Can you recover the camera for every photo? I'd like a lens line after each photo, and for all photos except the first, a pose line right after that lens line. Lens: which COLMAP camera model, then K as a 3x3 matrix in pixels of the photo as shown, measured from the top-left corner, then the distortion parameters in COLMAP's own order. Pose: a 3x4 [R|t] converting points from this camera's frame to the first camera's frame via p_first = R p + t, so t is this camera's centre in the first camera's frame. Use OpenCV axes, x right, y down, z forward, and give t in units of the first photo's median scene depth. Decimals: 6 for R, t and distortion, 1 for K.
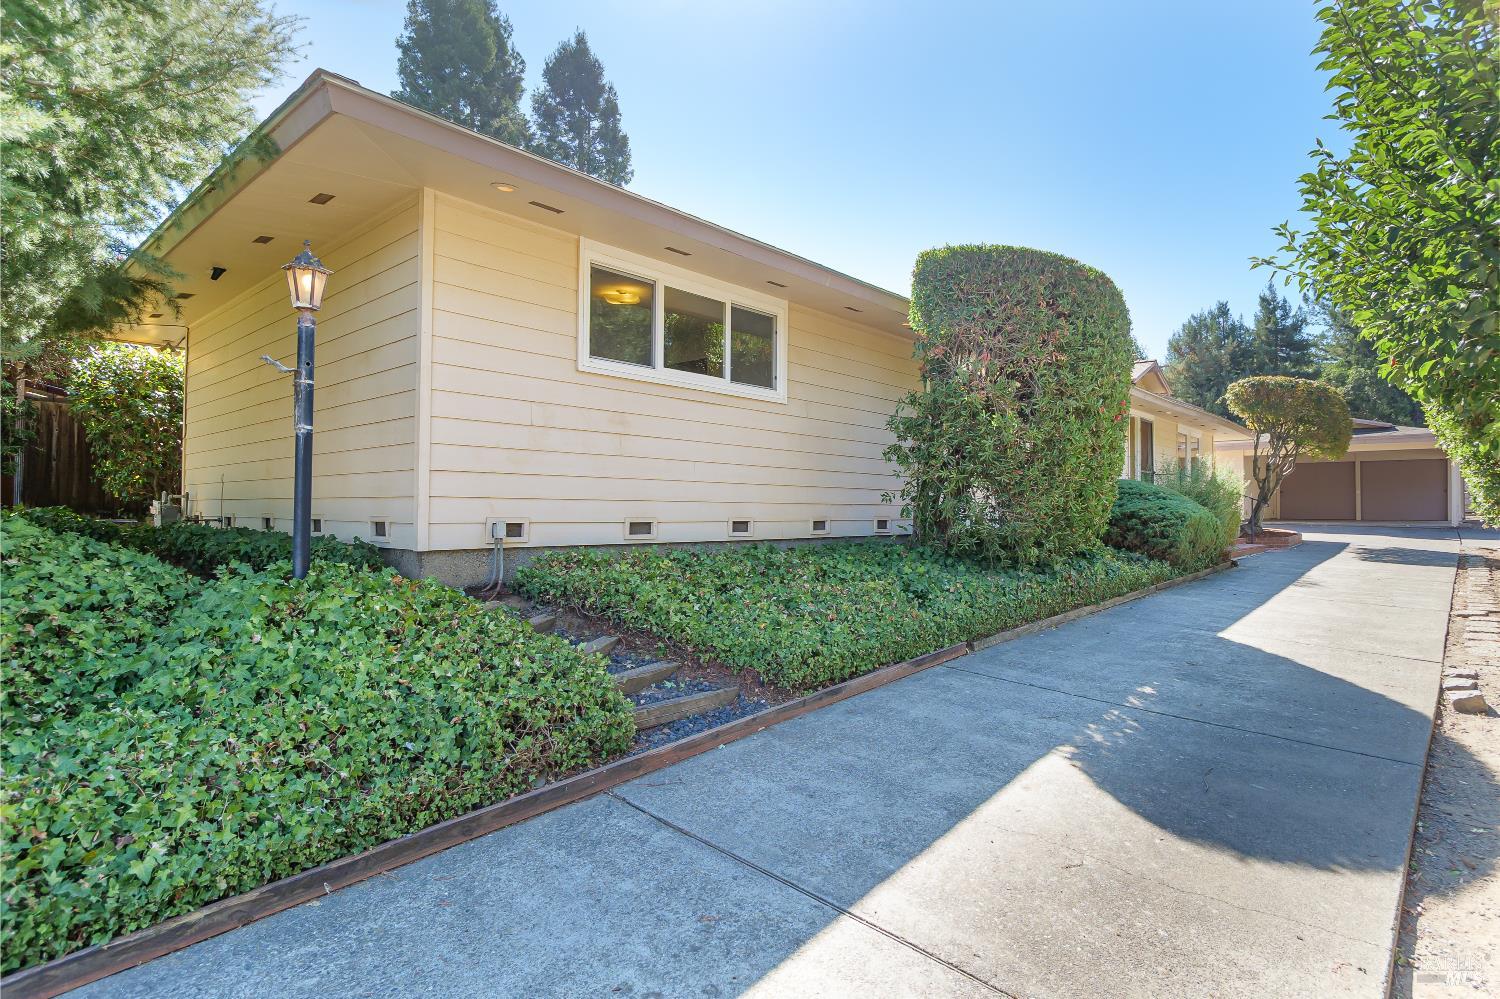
lens RADIAL K [[778.3, 0, 750.0], [0, 778.3, 472.1], [0, 0, 1]] dist [0.000203, 0.000057]
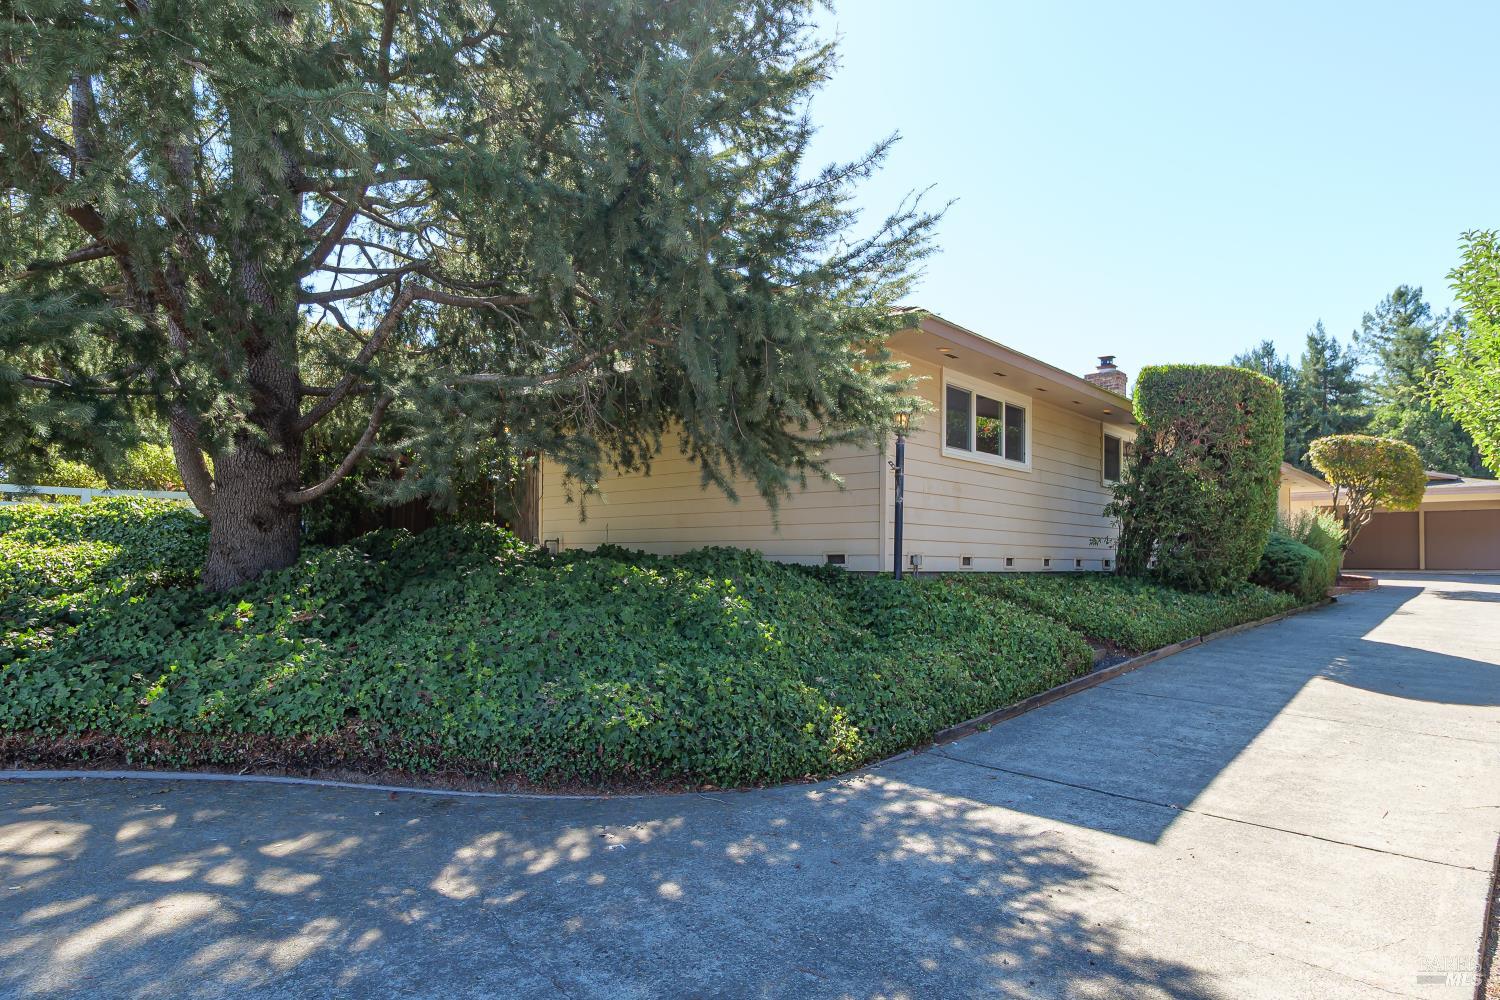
lens RADIAL K [[832.4, 0, 753.3], [0, 832.4, 519.9], [0, 0, 1]] dist [0.010764, 0.000506]
pose [[0.999997, -0.000687, -0.002449, -0.176965], [0.000679, 0.999995, -0.003028, -0.000371], [0.002451, 0.003026, 0.999992, -0.187497]]
